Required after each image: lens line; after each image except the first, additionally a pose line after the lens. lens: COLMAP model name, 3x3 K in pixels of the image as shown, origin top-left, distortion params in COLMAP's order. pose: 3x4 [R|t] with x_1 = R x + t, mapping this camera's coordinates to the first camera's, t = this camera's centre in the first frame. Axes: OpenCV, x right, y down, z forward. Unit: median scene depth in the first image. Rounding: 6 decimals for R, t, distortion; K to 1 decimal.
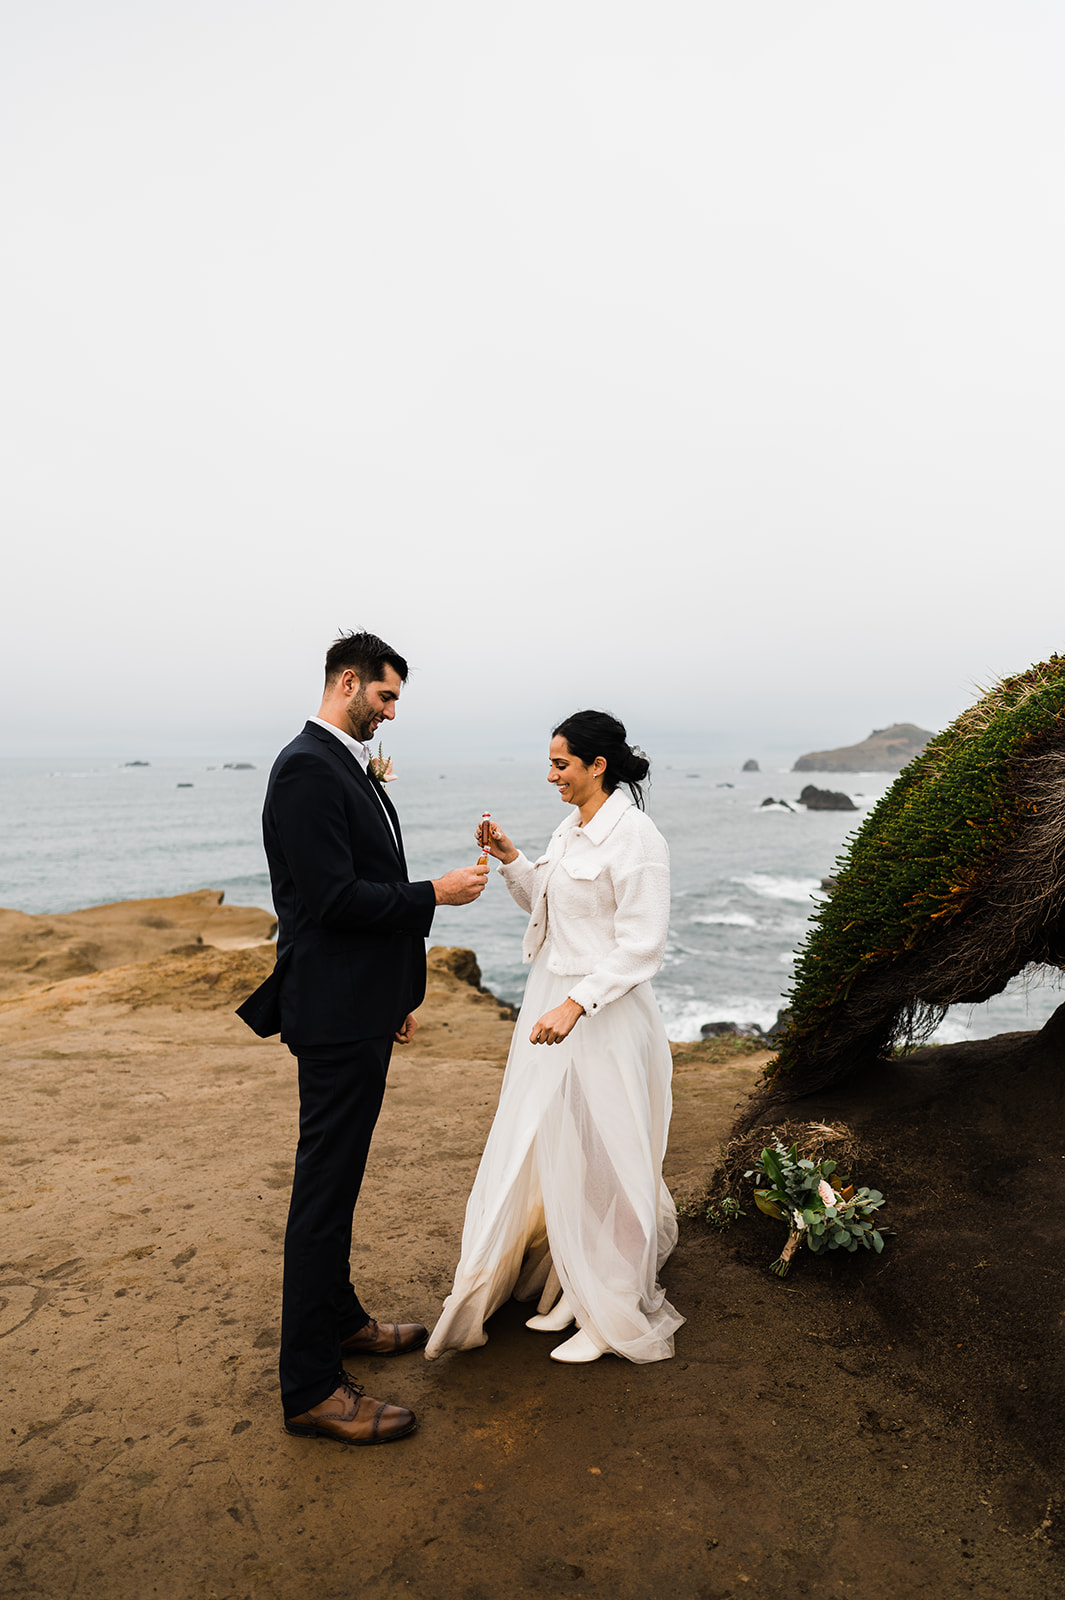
lens RADIAL K [[1122.7, 0, 533.8], [0, 1122.7, 747.3], [0, 0, 1]] dist [0.013808, -0.001992]
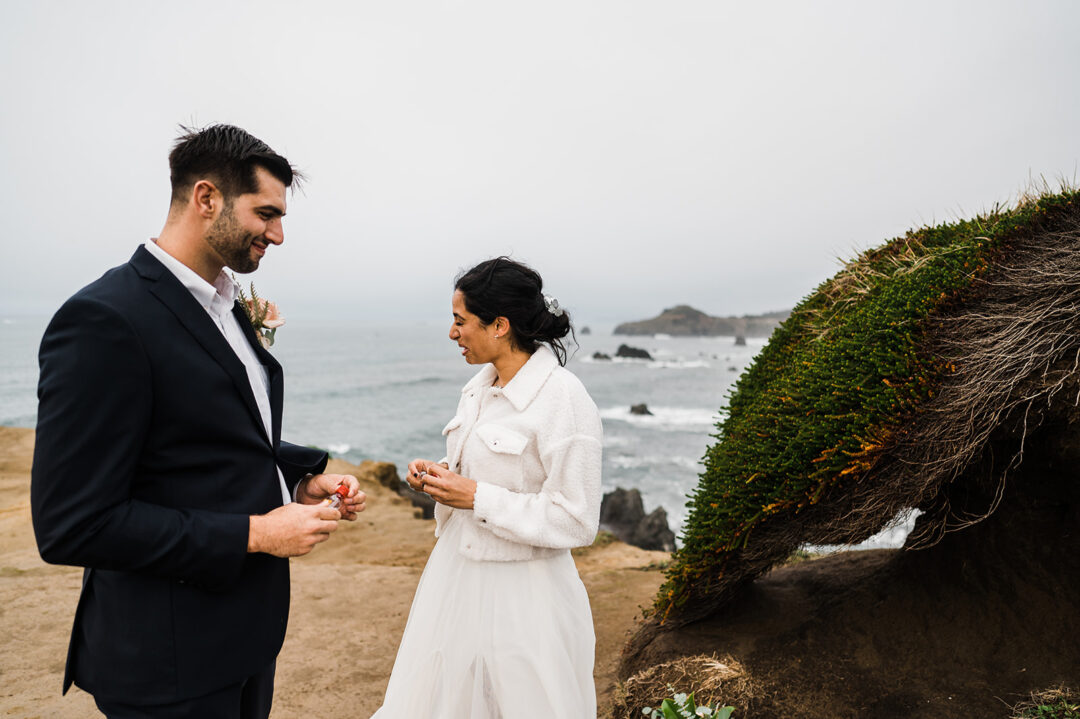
lens RADIAL K [[777.9, 0, 540.0], [0, 777.9, 359.5], [0, 0, 1]] dist [0.010979, -0.000542]
pose [[0.991880, 0.011158, 0.126685, -0.004935], [-0.018343, 0.998280, 0.055691, 0.012077], [-0.125846, -0.057562, 0.990378, 0.292823]]
